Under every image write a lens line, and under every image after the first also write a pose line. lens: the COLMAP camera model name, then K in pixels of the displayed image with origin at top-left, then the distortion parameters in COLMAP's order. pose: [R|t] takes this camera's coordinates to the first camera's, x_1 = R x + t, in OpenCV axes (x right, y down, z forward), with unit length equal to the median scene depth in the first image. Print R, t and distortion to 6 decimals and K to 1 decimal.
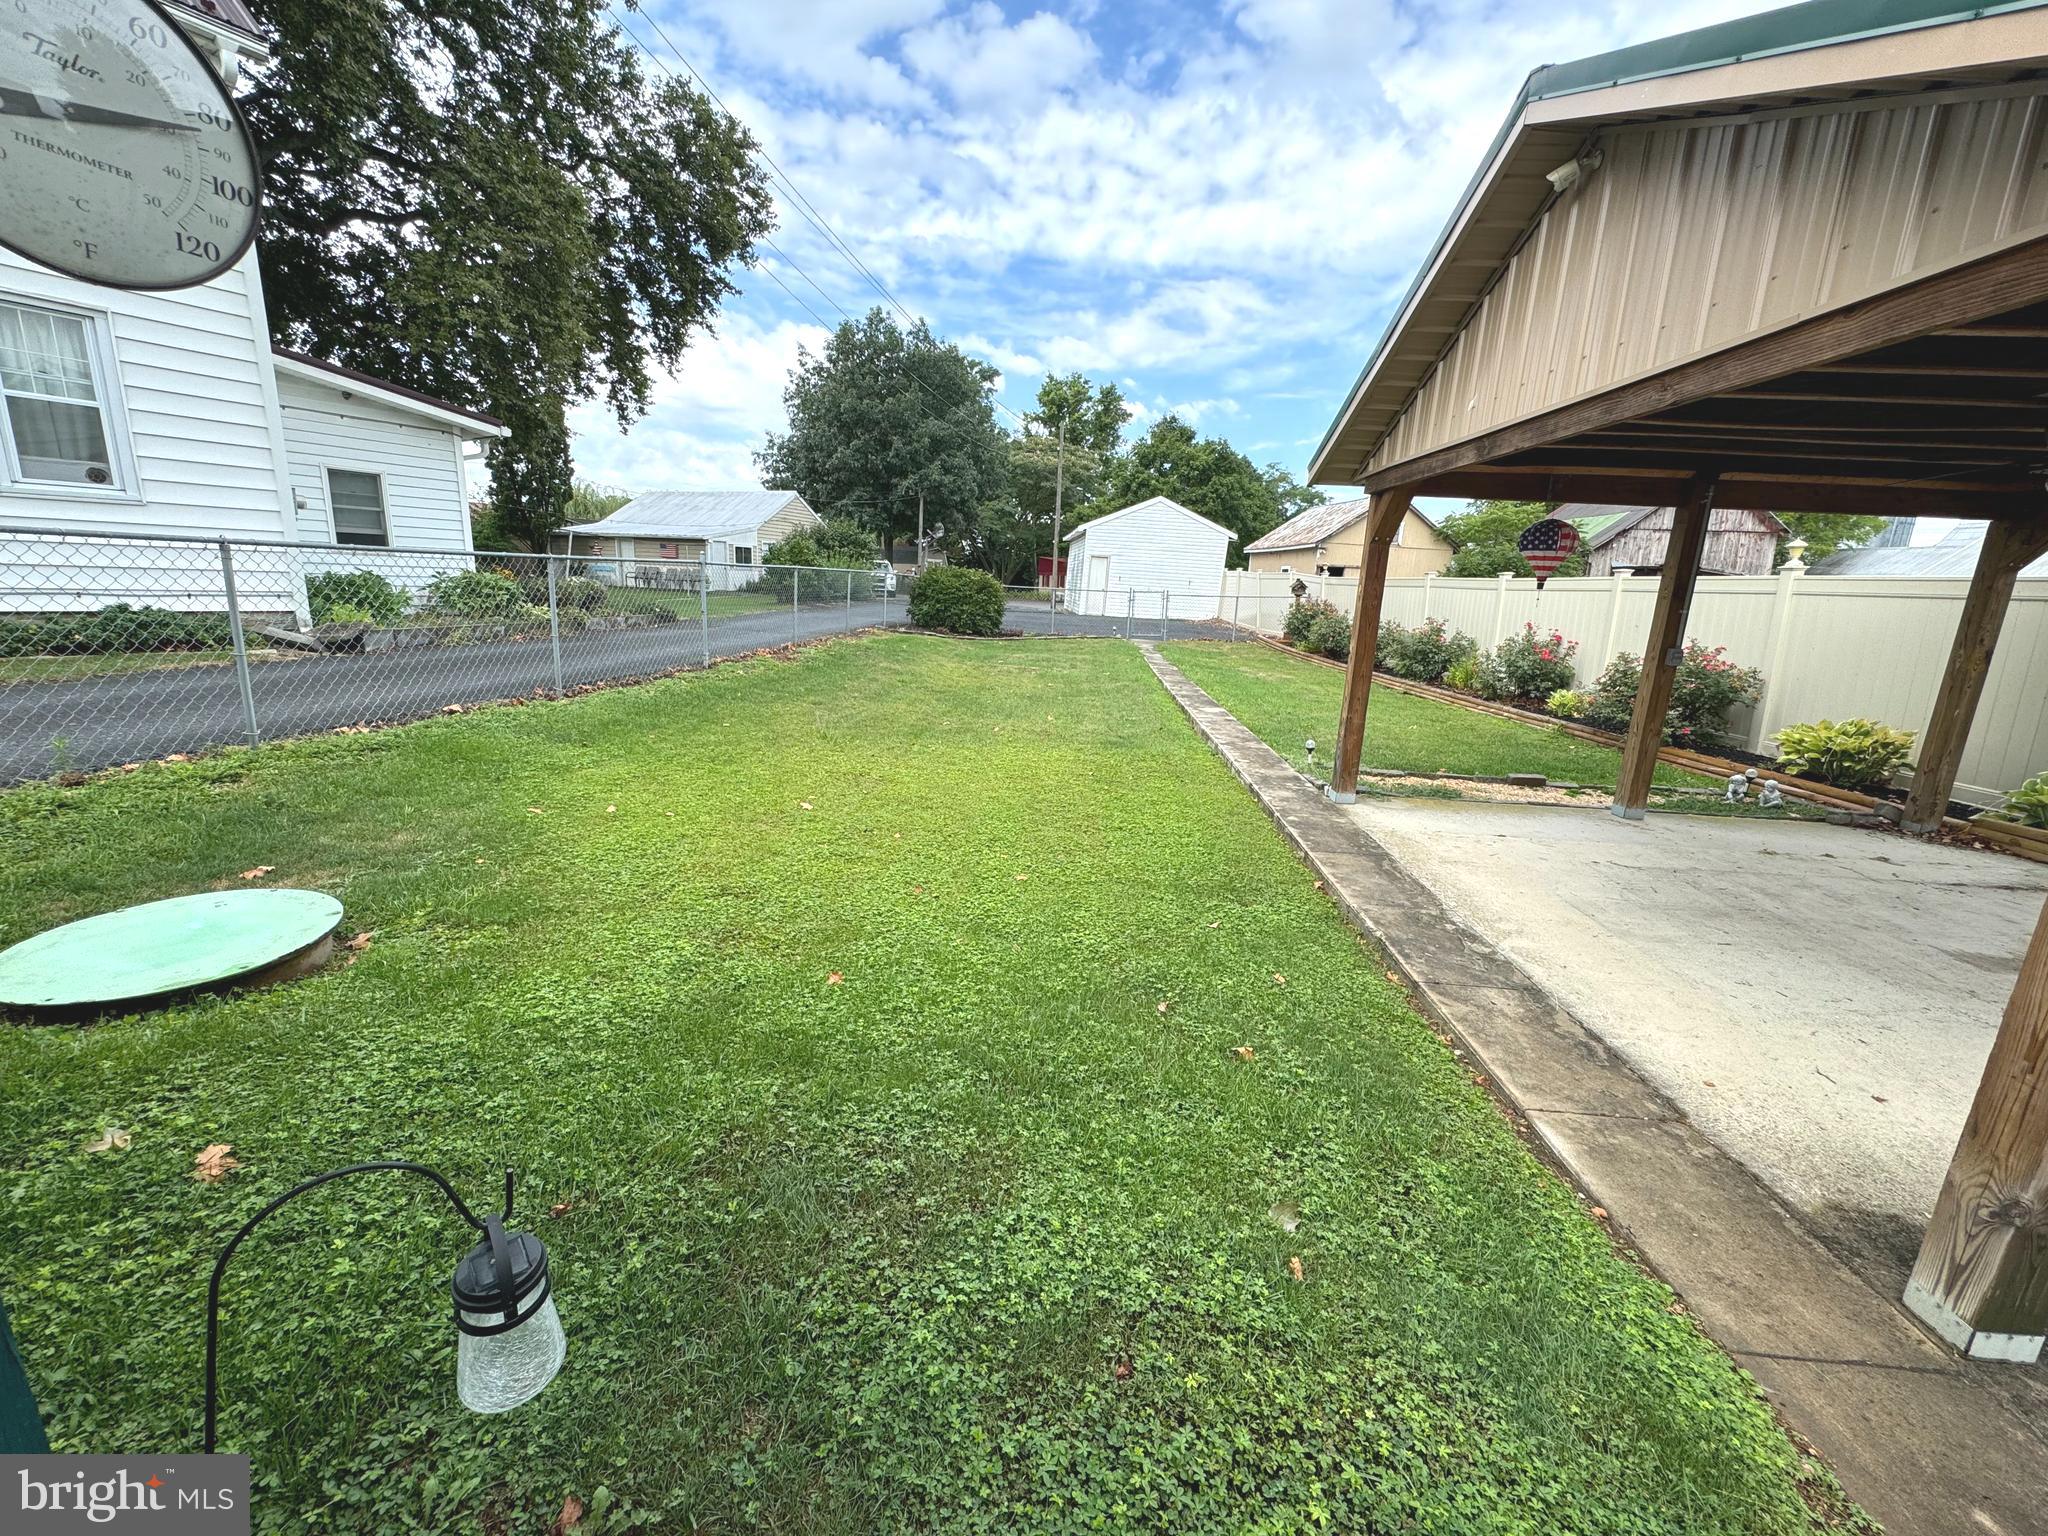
lens RADIAL K [[819.1, 0, 1024.0], [0, 819.1, 768.0], [0, 0, 1]] dist [-0.002065, -0.000086]
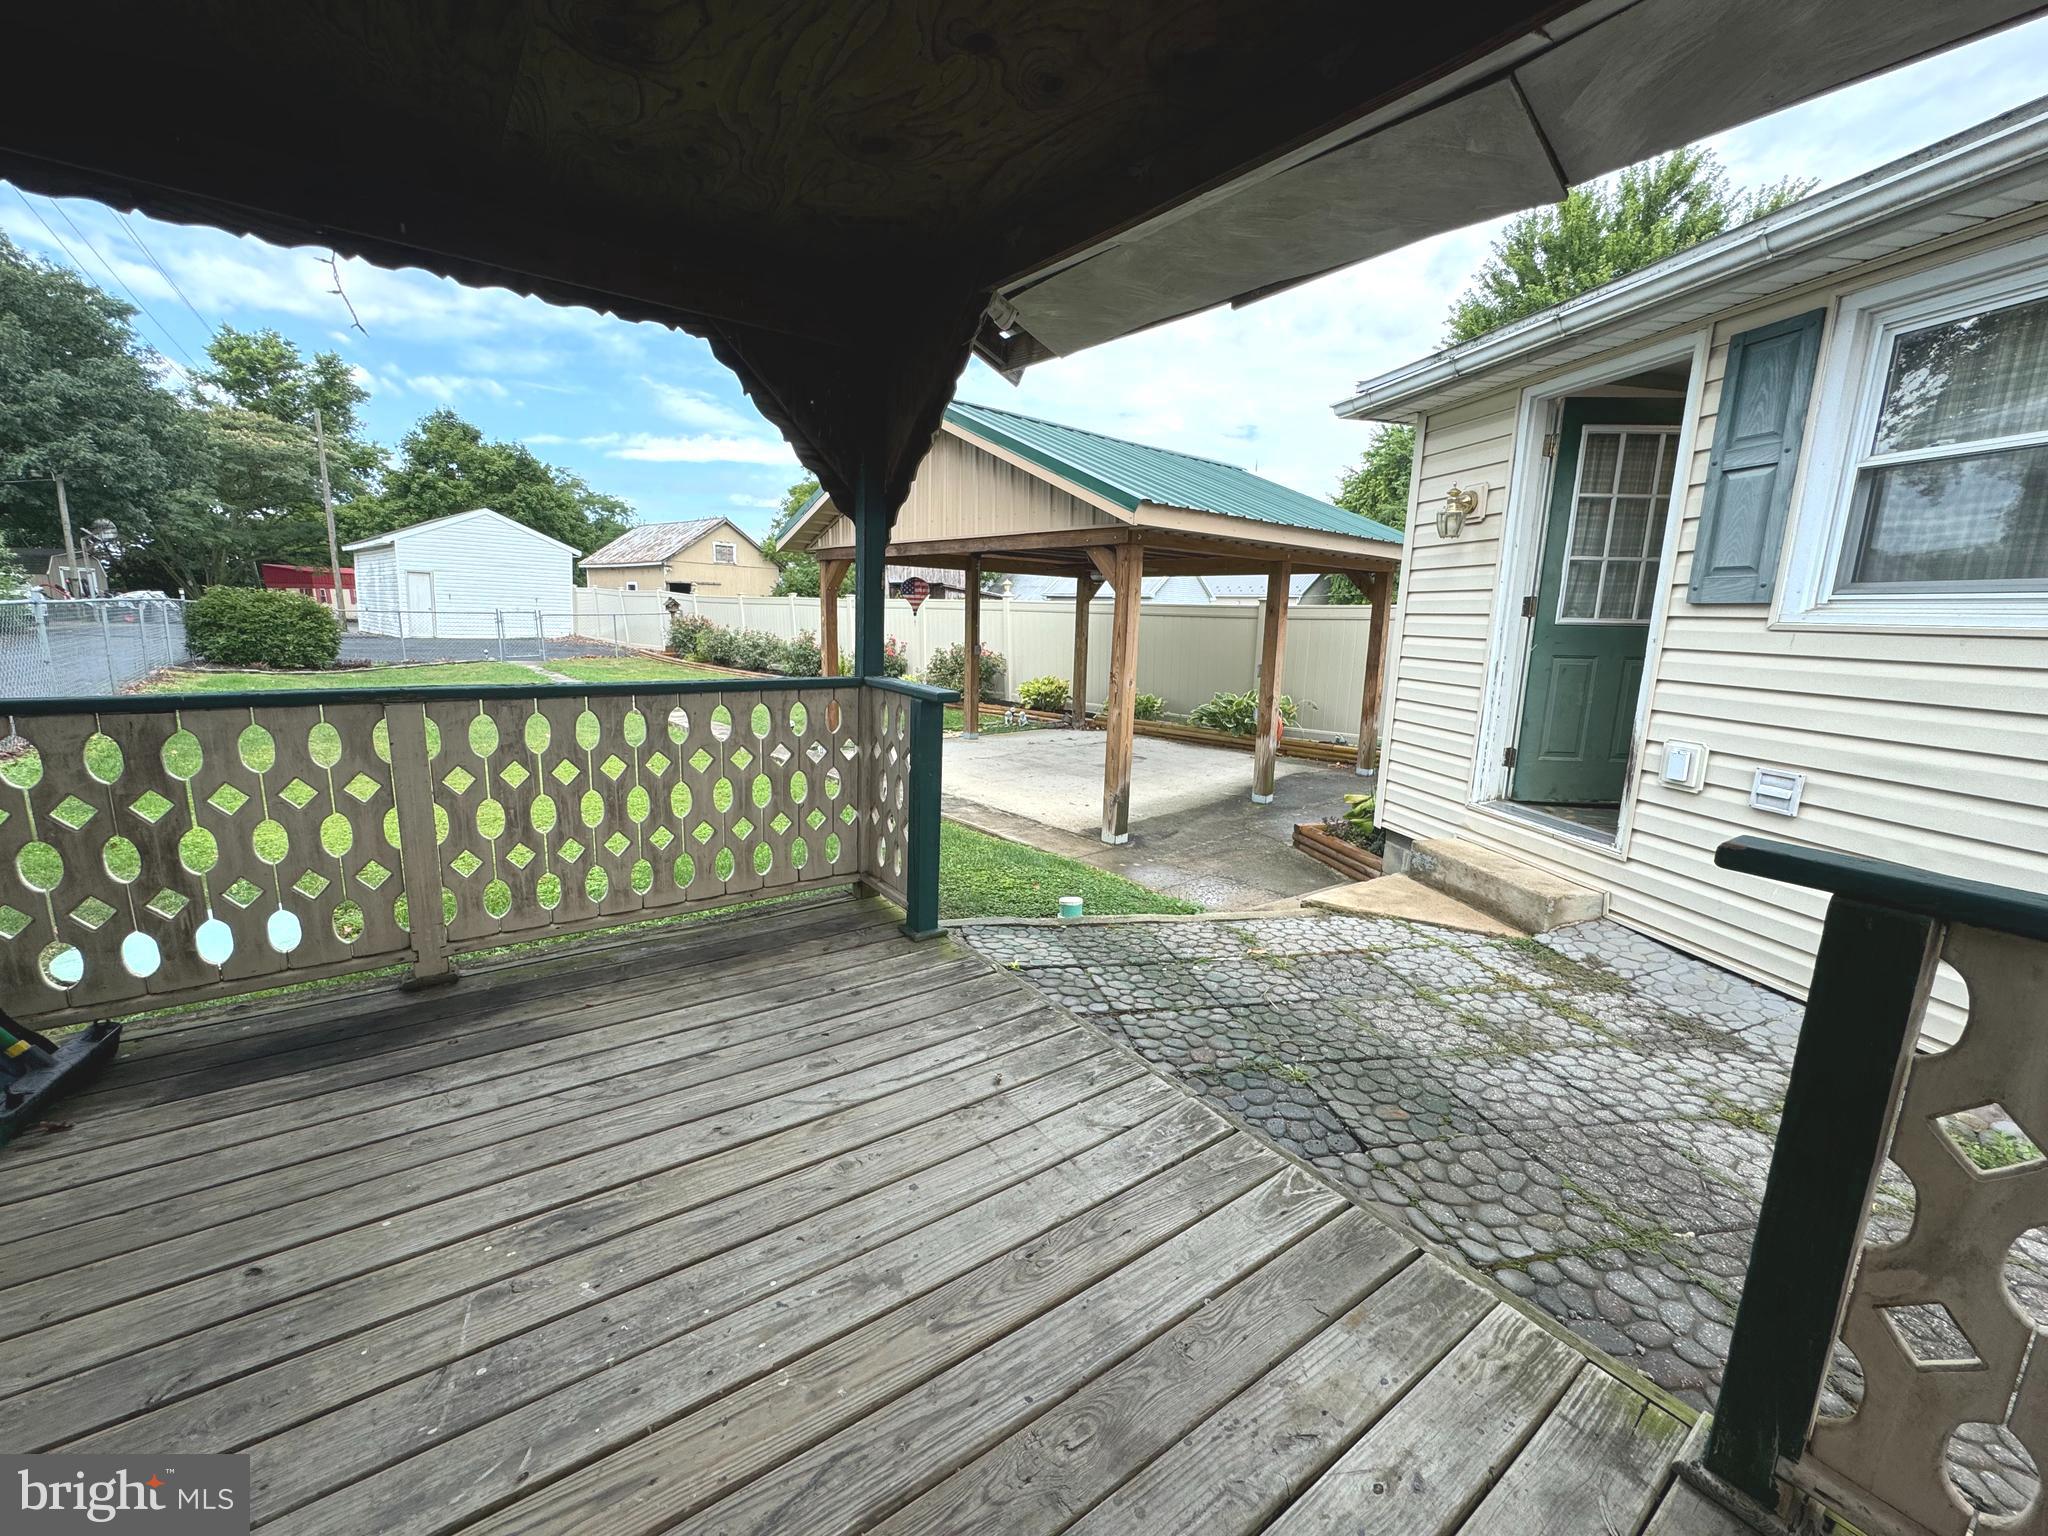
lens RADIAL K [[819.1, 0, 1024.0], [0, 819.1, 768.0], [0, 0, 1]] dist [-0.002065, -0.000086]
pose [[0.703020, -0.157518, 0.693507, -0.077875], [0.163094, 0.984883, 0.058367, 0.006274], [-0.692216, 0.072073, 0.718082, -0.066030]]
